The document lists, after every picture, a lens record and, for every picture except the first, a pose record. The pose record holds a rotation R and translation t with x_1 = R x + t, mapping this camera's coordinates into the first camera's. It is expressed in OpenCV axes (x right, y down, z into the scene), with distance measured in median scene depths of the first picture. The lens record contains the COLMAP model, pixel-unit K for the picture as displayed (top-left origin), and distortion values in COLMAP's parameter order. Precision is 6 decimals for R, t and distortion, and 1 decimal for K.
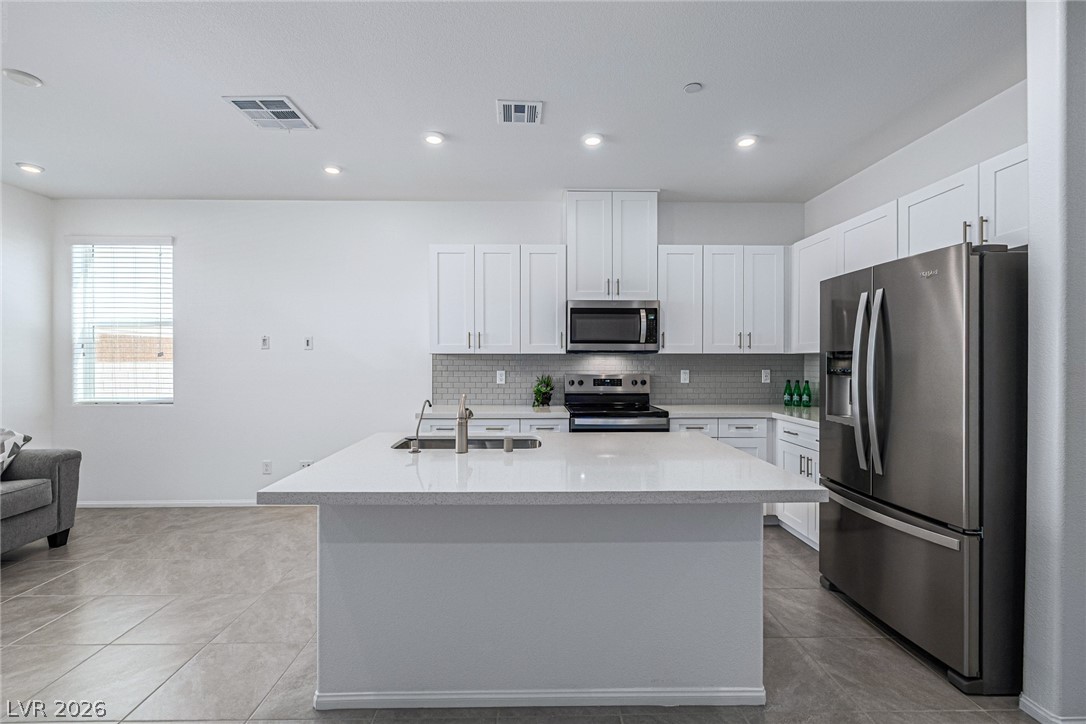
lens RADIAL K [[457.3, 0, 541.0], [0, 457.3, 362.5], [0, 0, 1]] dist [-0.000270, 0.000326]
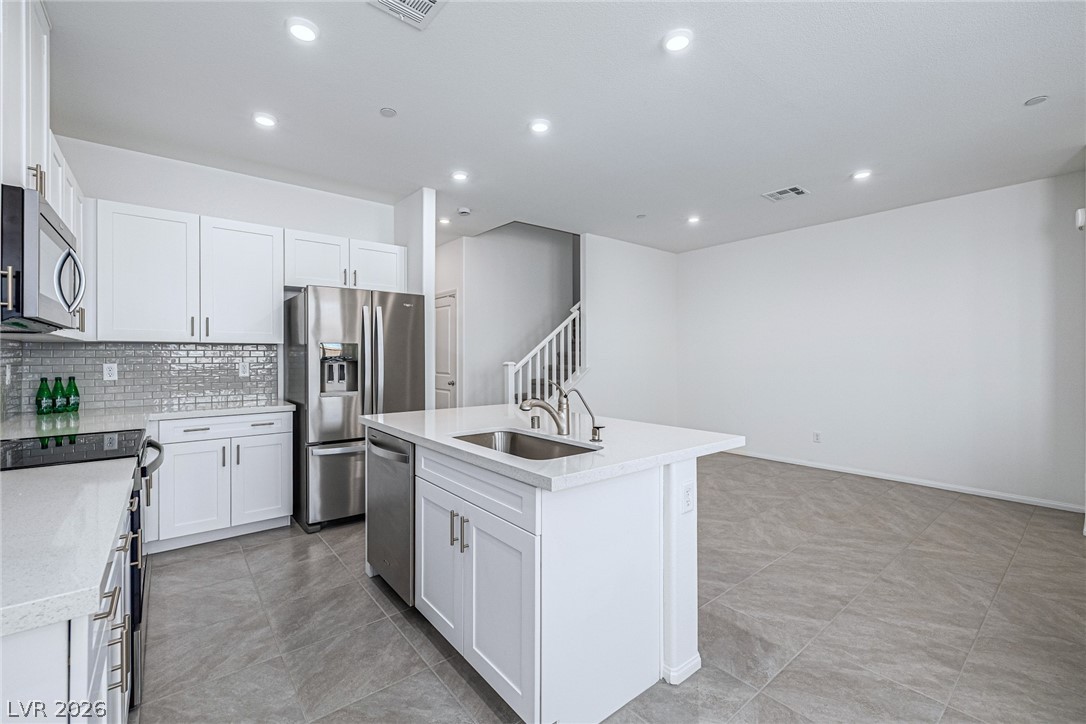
lens RADIAL K [[457.3, 0, 541.9], [0, 457.3, 360.1], [0, 0, 1]] dist [-0.000270, 0.000326]
pose [[-0.620229, 0.000106, 0.784421, -0.620625], [-0.001236, 0.999999, -0.001113, 0.015850], [-0.784420, -0.001660, -0.620228, 1.088781]]
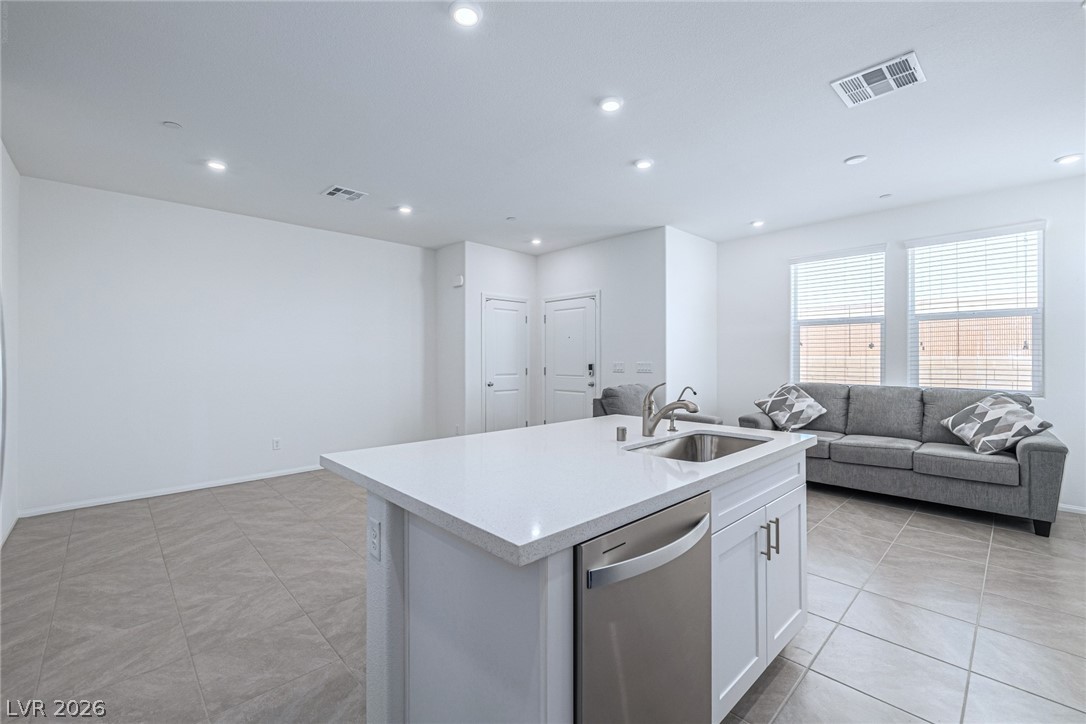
lens RADIAL K [[457.3, 0, 542.8], [0, 457.3, 362.1], [0, 0, 1]] dist [-0.000270, 0.000326]
pose [[-0.734412, 0.013144, -0.678577, 0.465456], [0.008153, 0.999911, 0.010545, -0.000103], [0.678655, 0.002212, -0.734454, 1.054477]]
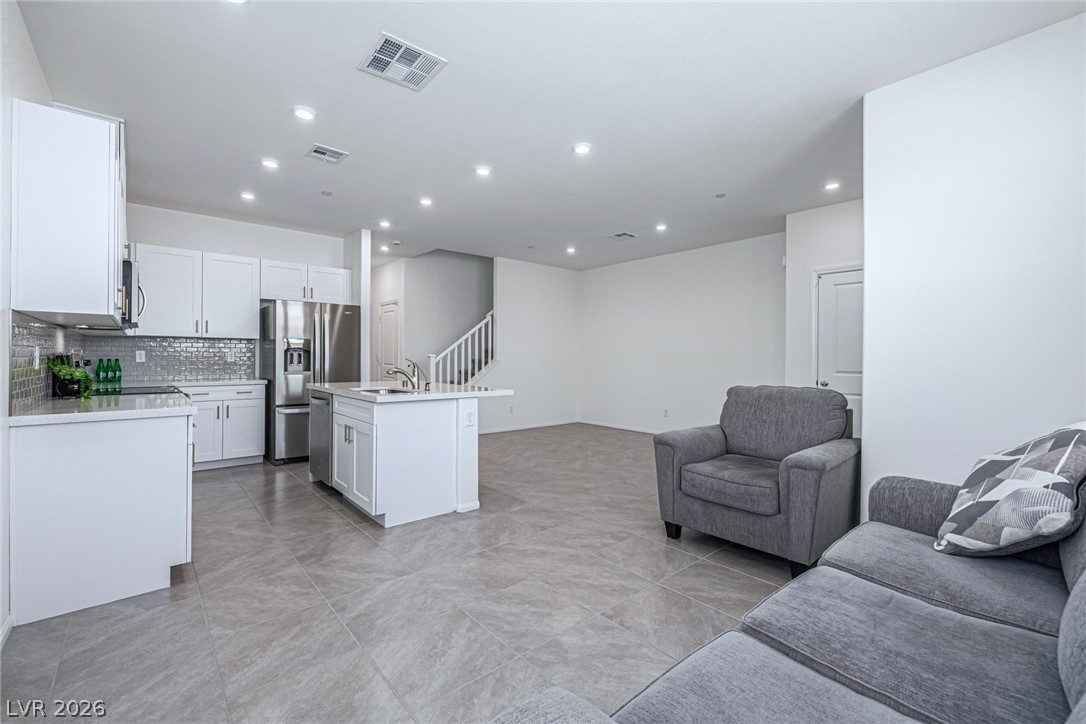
lens RADIAL K [[457.3, 0, 542.3], [0, 457.3, 359.7], [0, 0, 1]] dist [-0.000270, 0.000326]
pose [[-0.646116, -0.002212, 0.763236, -1.247152], [-0.007855, 0.999962, -0.003751, 0.048322], [-0.763199, -0.008419, -0.646108, 1.173685]]
